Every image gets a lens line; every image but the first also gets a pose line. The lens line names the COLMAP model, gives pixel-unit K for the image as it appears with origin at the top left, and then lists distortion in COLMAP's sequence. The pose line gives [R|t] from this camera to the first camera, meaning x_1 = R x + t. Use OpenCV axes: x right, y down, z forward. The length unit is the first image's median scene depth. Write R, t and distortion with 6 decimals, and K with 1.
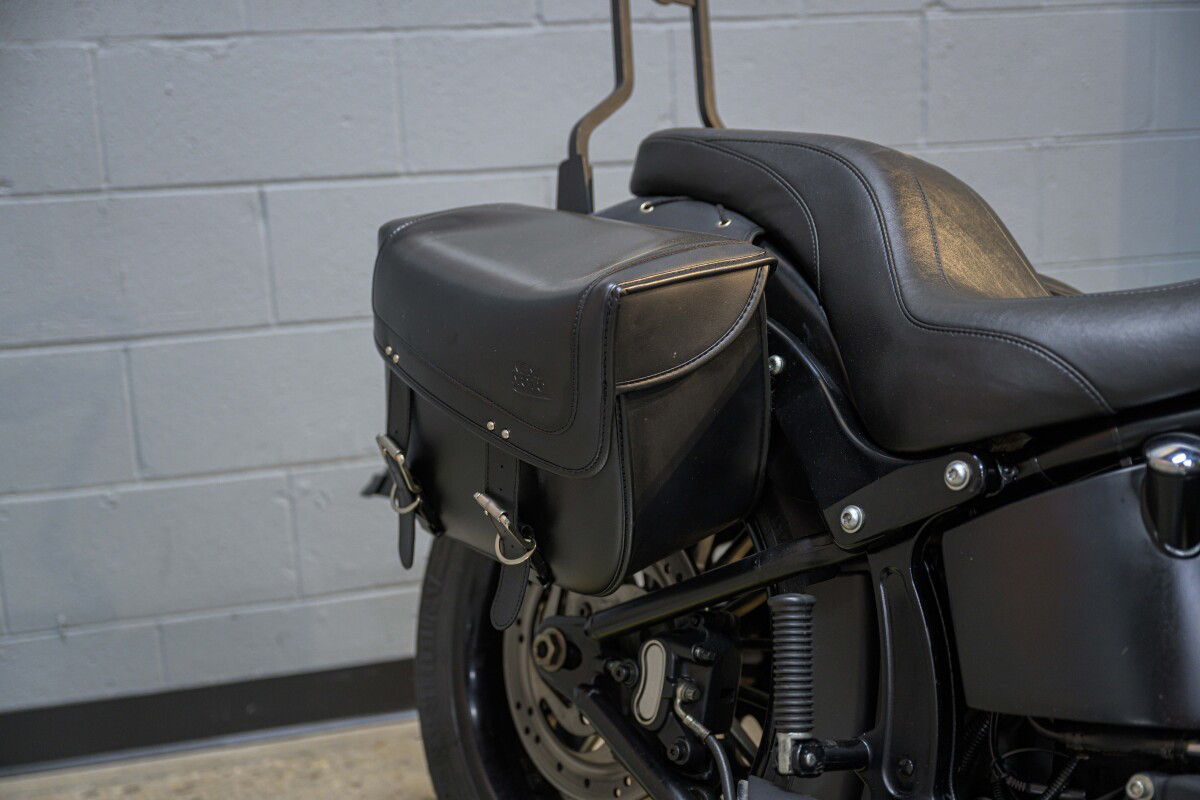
lens RADIAL K [[1489.9, 0, 600.0], [0, 1489.9, 400.0], [0, 0, 1]] dist [-0.015065, 0.006240]
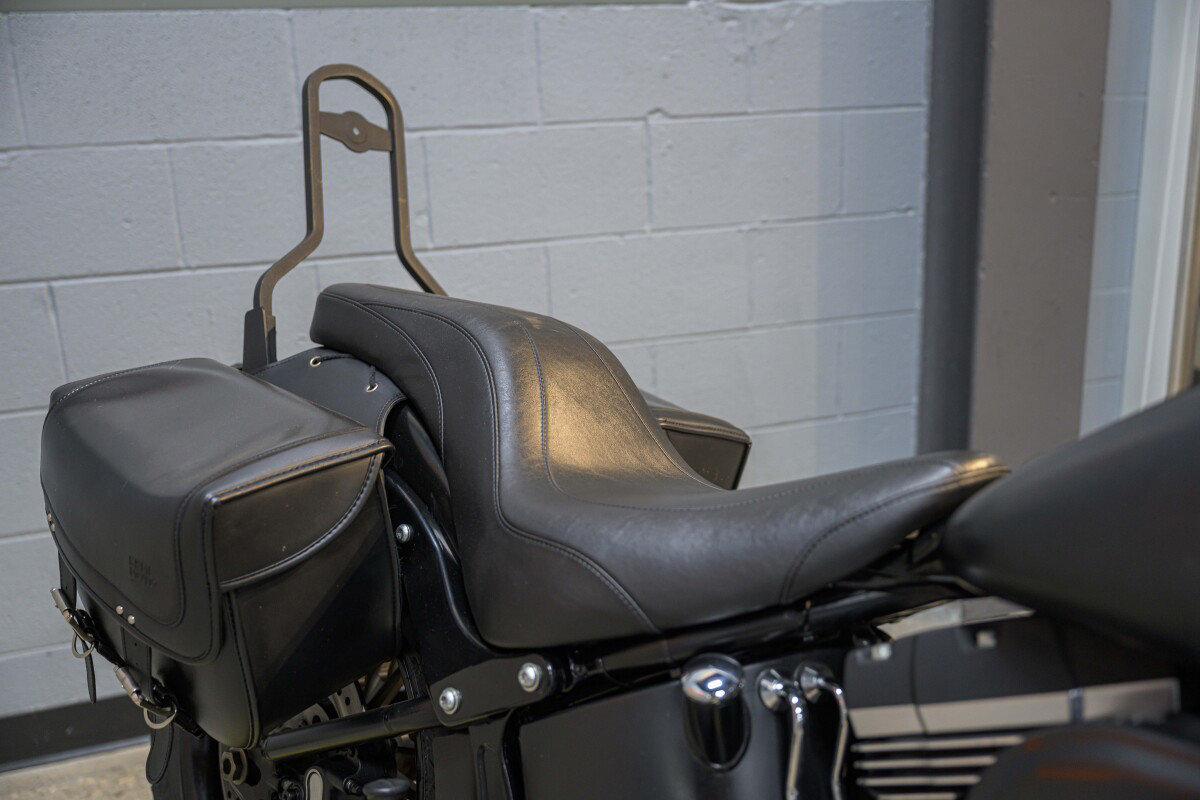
lens RADIAL K [[1170.1, 0, 600.0], [0, 1170.1, 400.0], [0, 0, 1]] dist [-0.008647, 0.011992]
pose [[0.996217, -0.016528, 0.085310, 0.171030], [0.012498, 0.998790, 0.047568, -0.144053], [-0.085993, -0.046322, 0.995218, 0.130925]]
